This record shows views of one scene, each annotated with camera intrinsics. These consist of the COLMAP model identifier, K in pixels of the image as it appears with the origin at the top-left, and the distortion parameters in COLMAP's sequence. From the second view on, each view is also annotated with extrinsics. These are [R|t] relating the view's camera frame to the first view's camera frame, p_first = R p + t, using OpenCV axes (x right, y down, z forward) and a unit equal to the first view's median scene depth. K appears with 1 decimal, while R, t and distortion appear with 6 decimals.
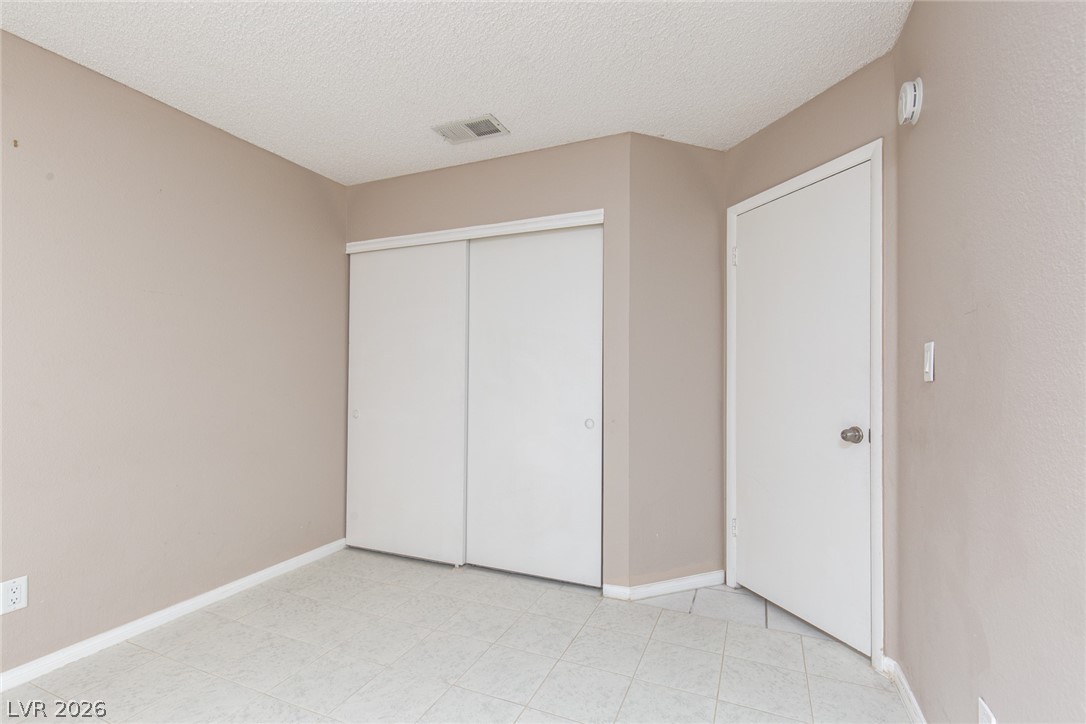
lens RADIAL K [[496.4, 0, 543.7], [0, 496.4, 366.8], [0, 0, 1]] dist [0.014956, -0.001894]
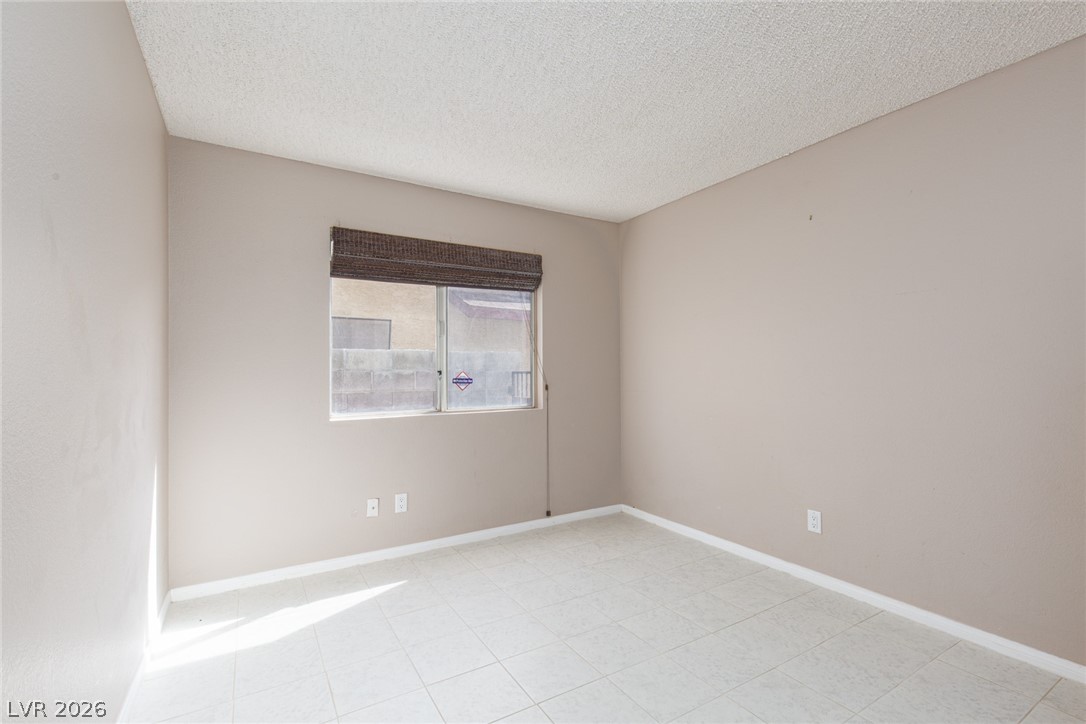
lens RADIAL K [[496.4, 0, 543.3], [0, 496.4, 365.2], [0, 0, 1]] dist [0.014956, -0.001894]
pose [[-0.568225, -0.007773, -0.822836, 0.471101], [0.010762, 0.999800, -0.016876, 0.012133], [0.822803, -0.018445, -0.568028, 0.936610]]
